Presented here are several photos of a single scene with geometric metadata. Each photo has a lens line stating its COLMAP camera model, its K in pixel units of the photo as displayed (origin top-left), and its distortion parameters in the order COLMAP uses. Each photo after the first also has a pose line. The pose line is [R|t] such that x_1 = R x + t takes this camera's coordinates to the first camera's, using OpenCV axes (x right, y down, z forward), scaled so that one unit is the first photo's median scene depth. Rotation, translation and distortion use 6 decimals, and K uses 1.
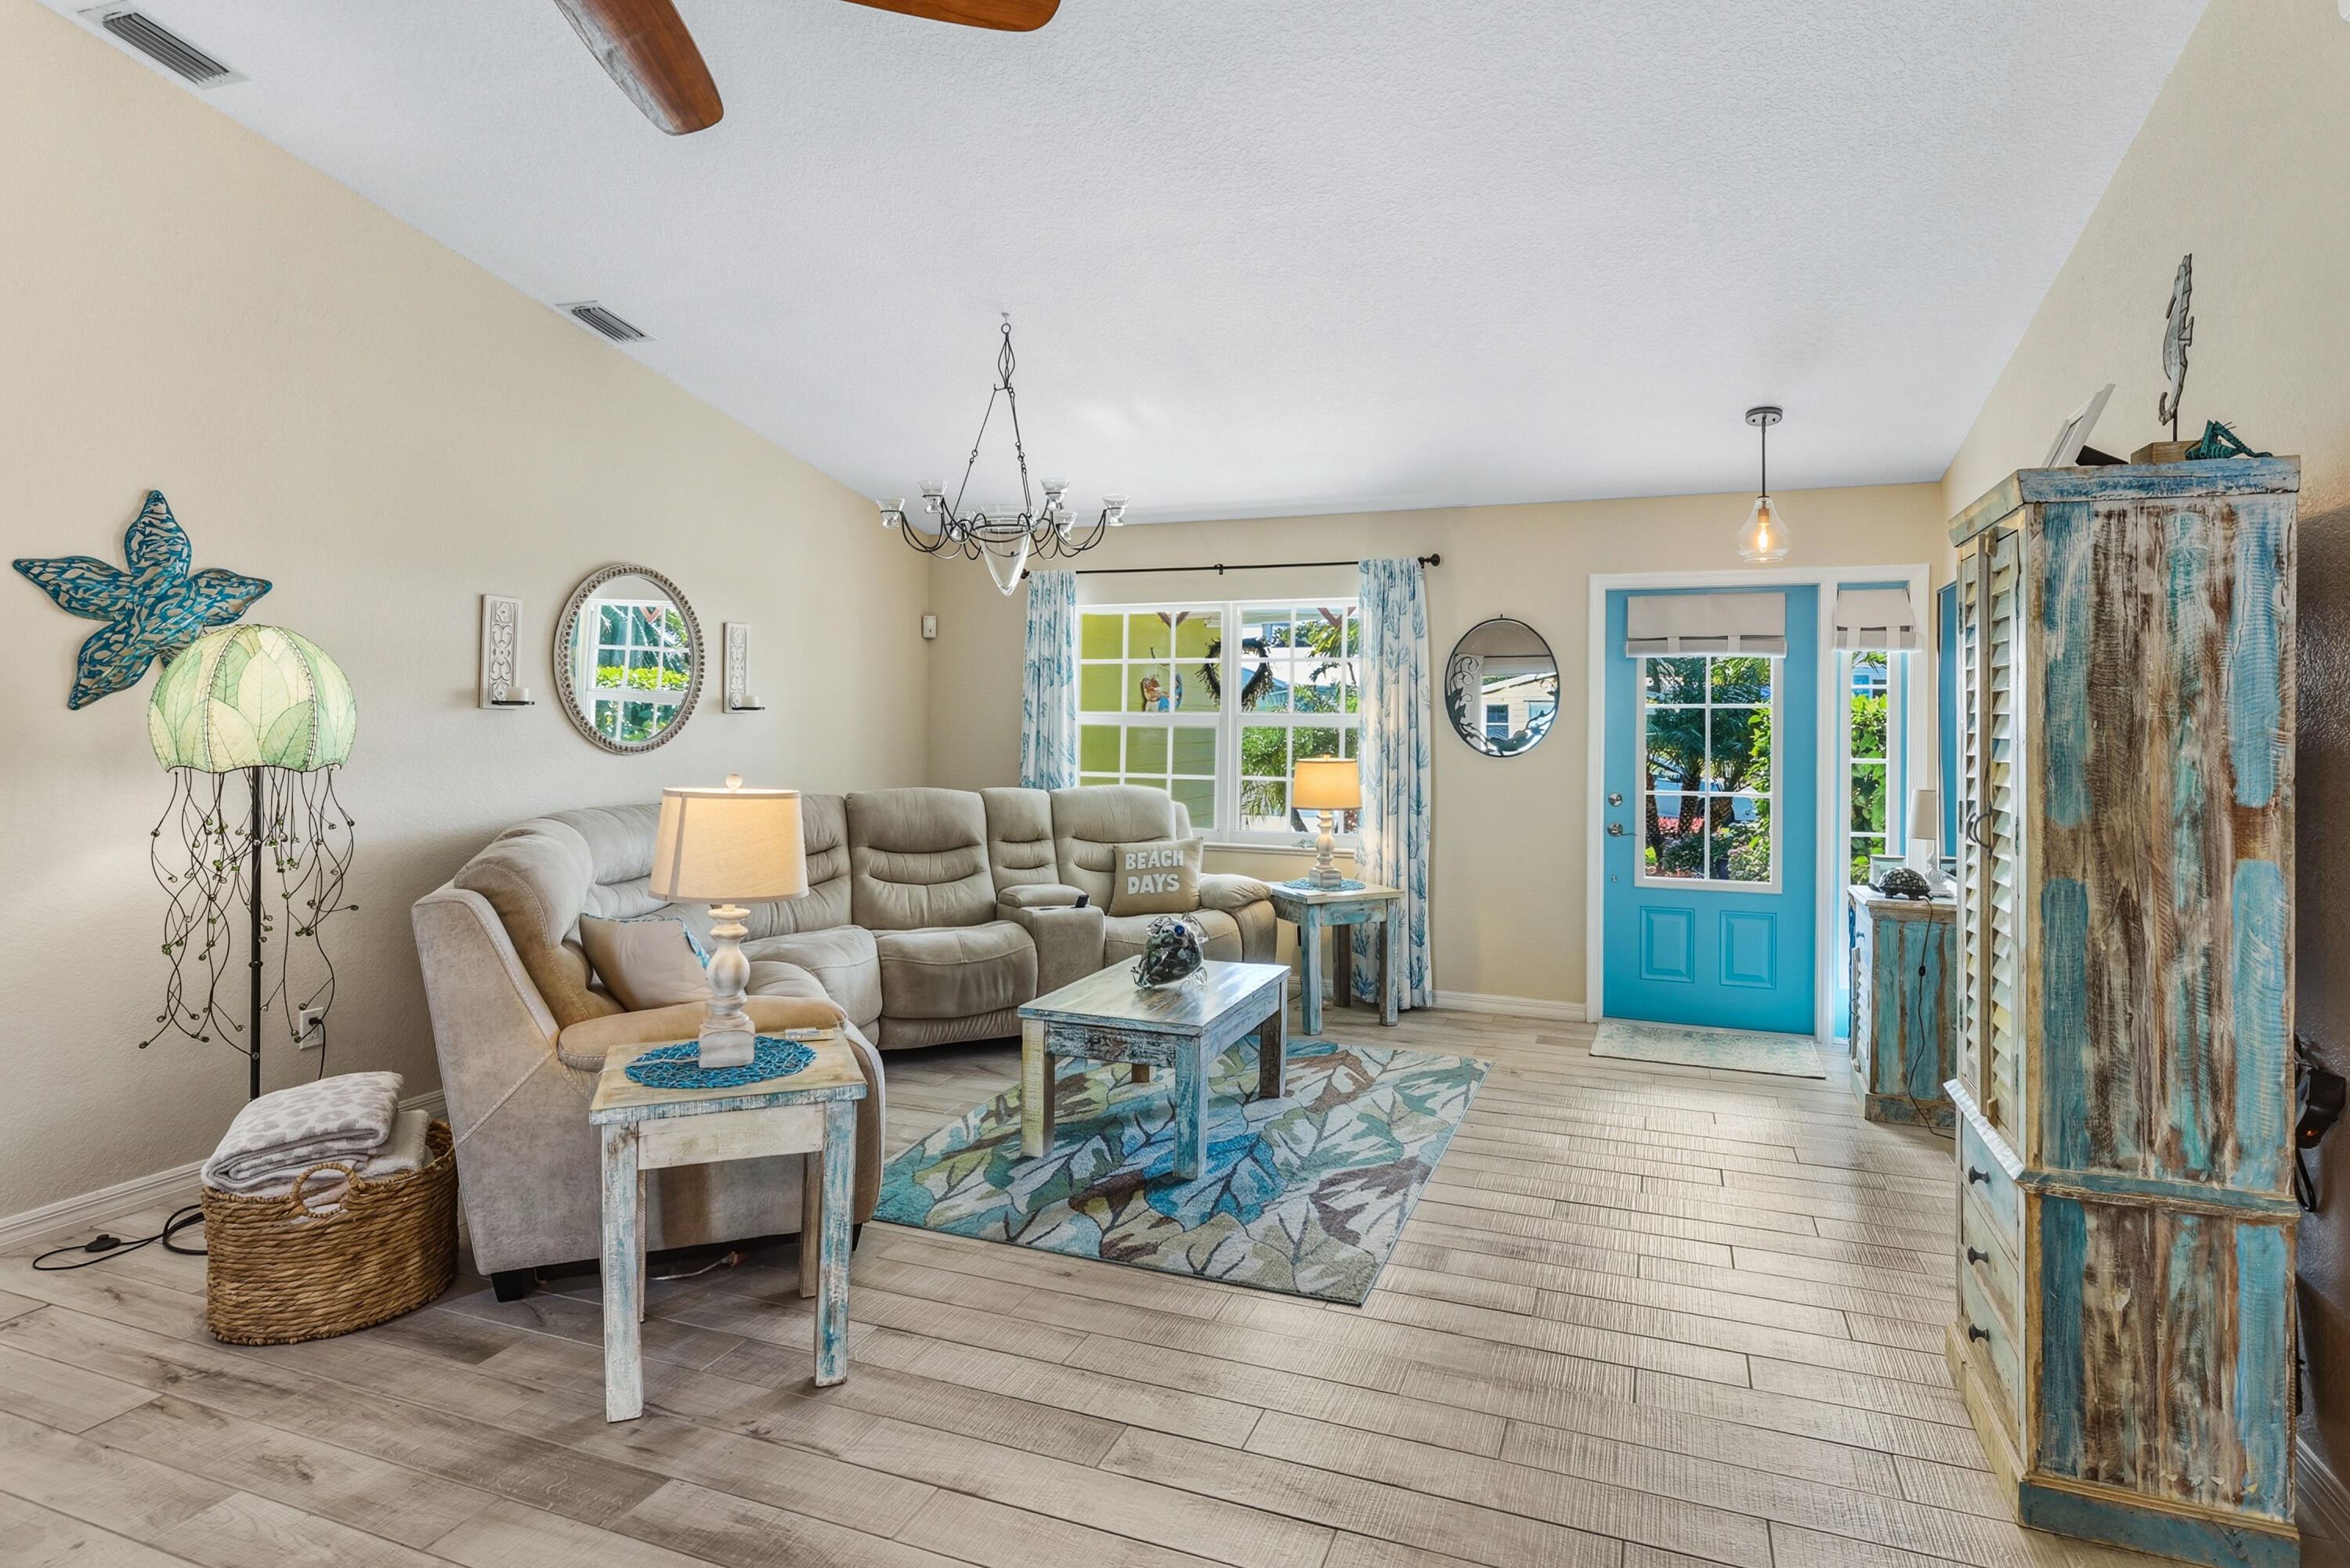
lens RADIAL K [[1257.3, 0, 1165.7], [0, 1257.3, 707.5], [0, 0, 1]] dist [0.039947, 0.000052]
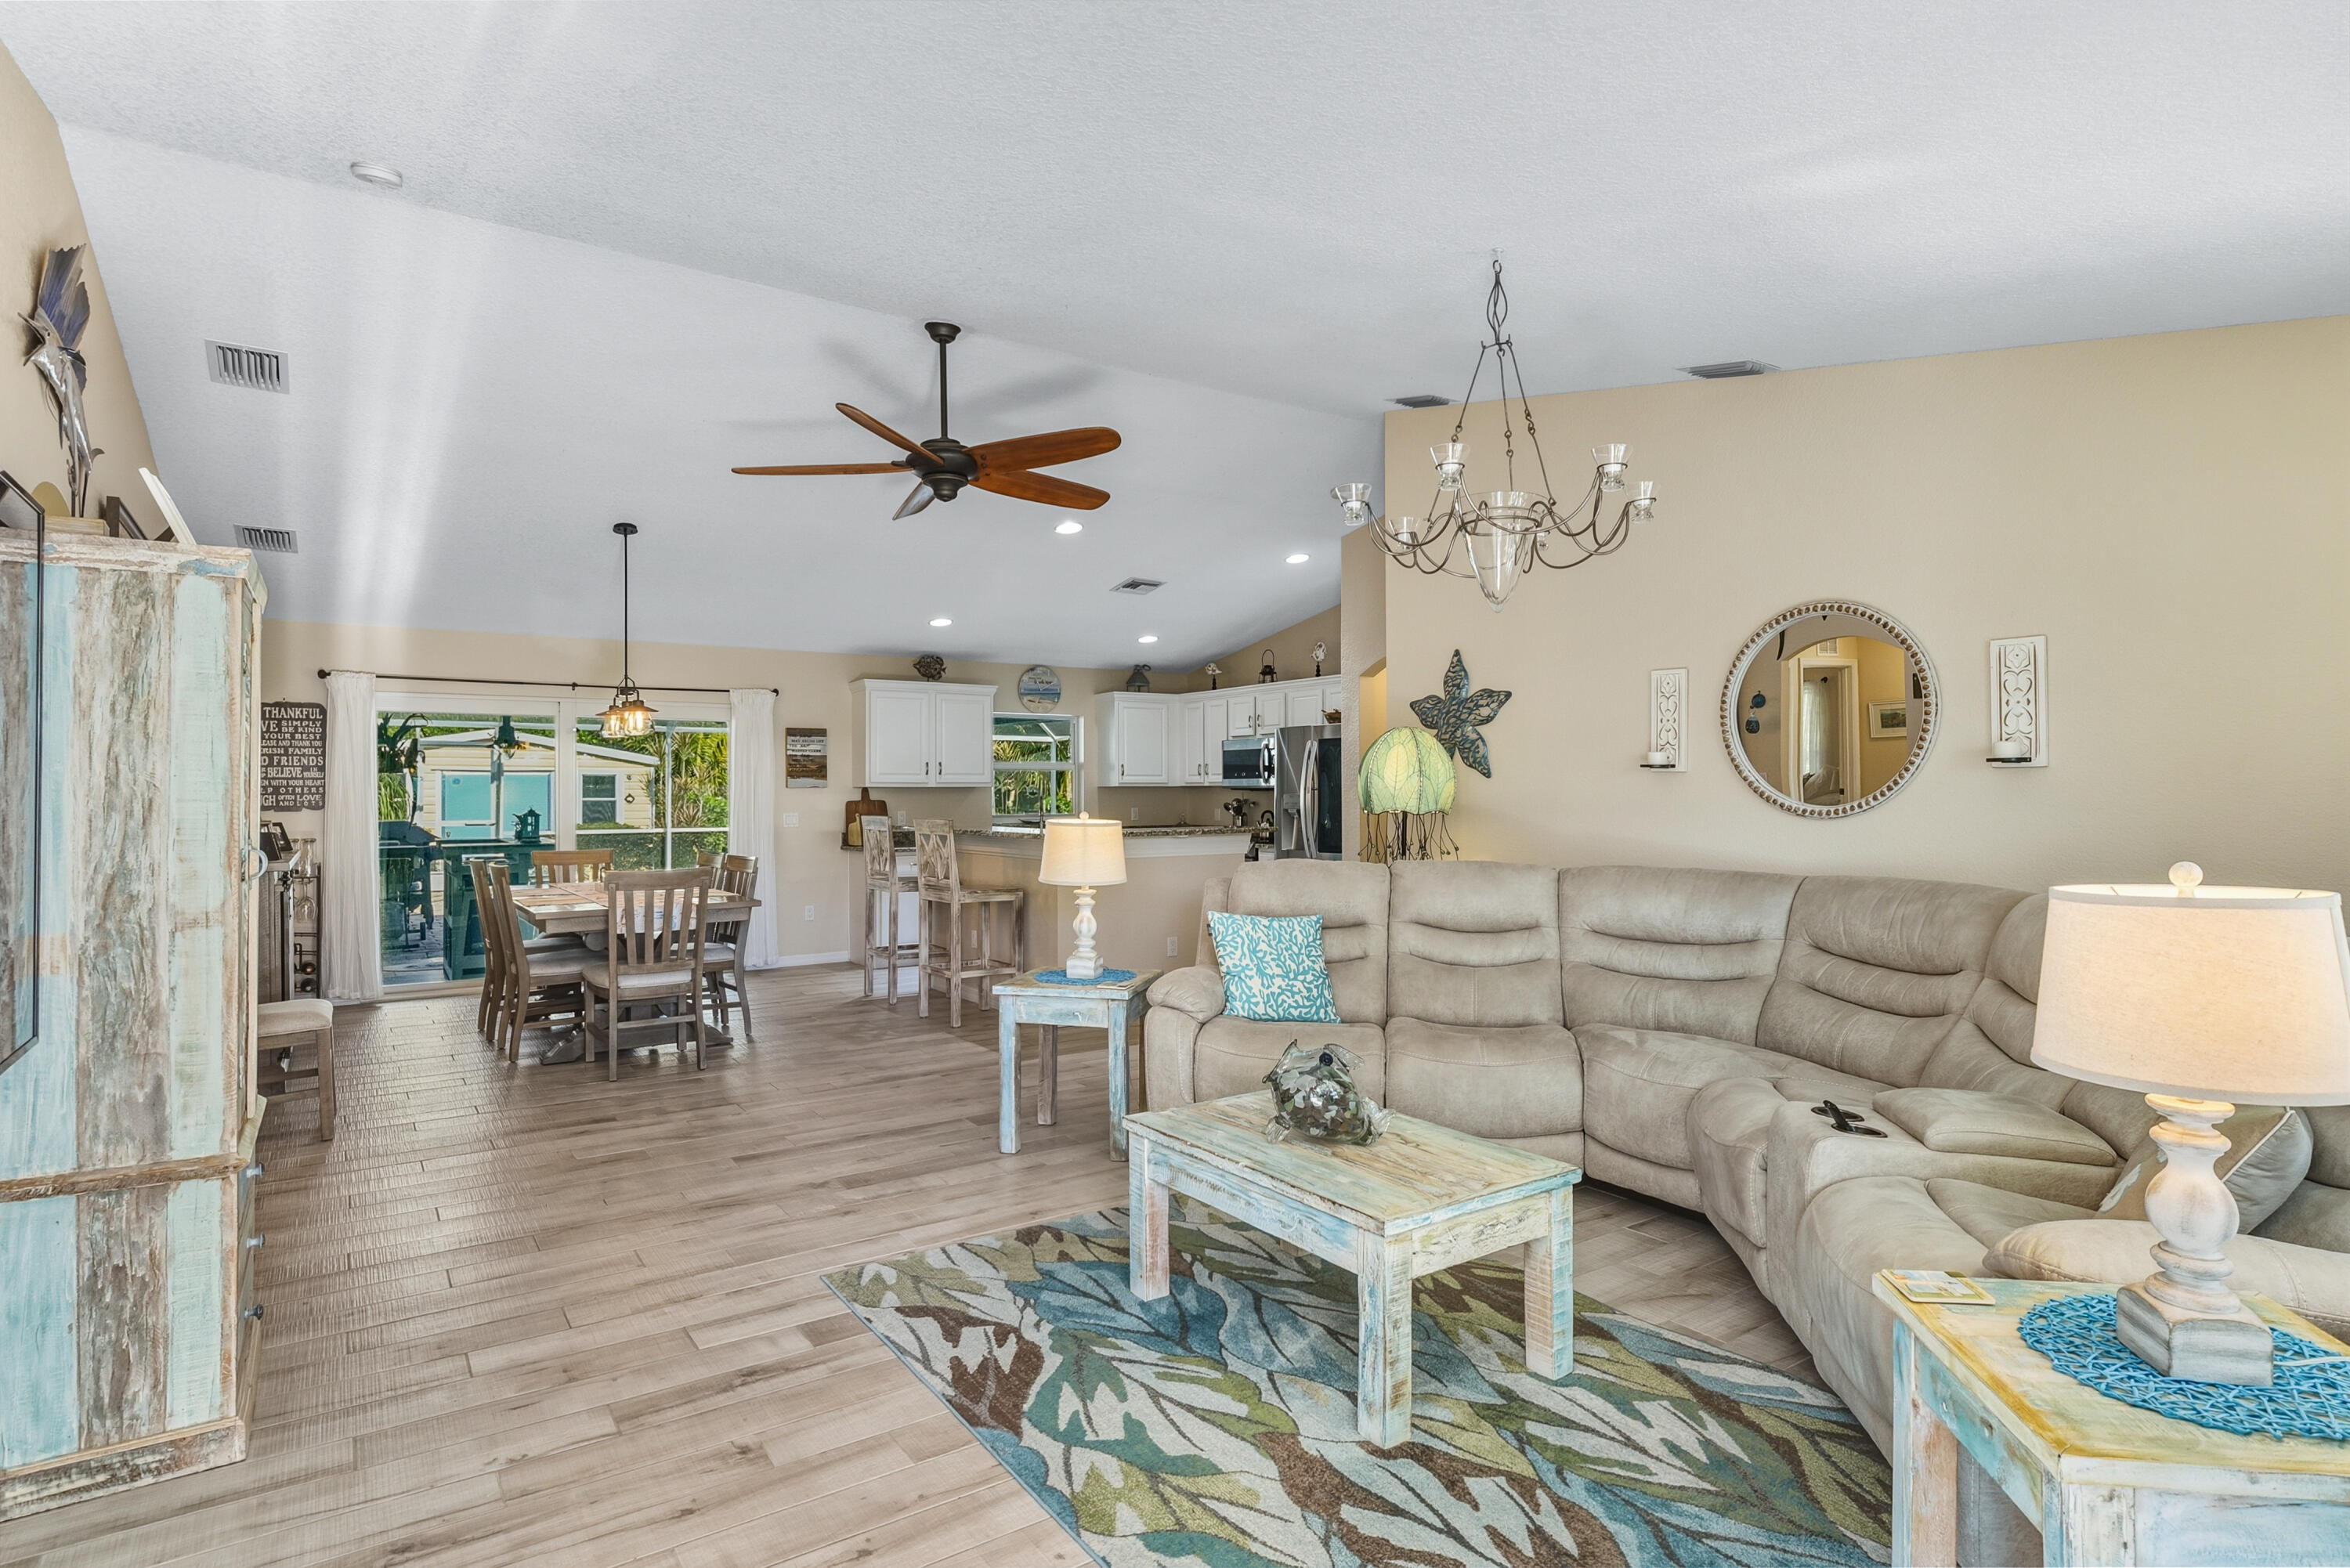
lens RADIAL K [[1220.0, 0, 1175.0], [0, 1220.0, 784.0], [0, 0, 1]] dist [0.027486, -0.000098]
pose [[-0.561419, -0.015515, -0.827386, 0.730163], [0.006831, 0.999703, -0.023381, 0.042775], [0.827503, -0.018778, -0.561147, 1.539689]]
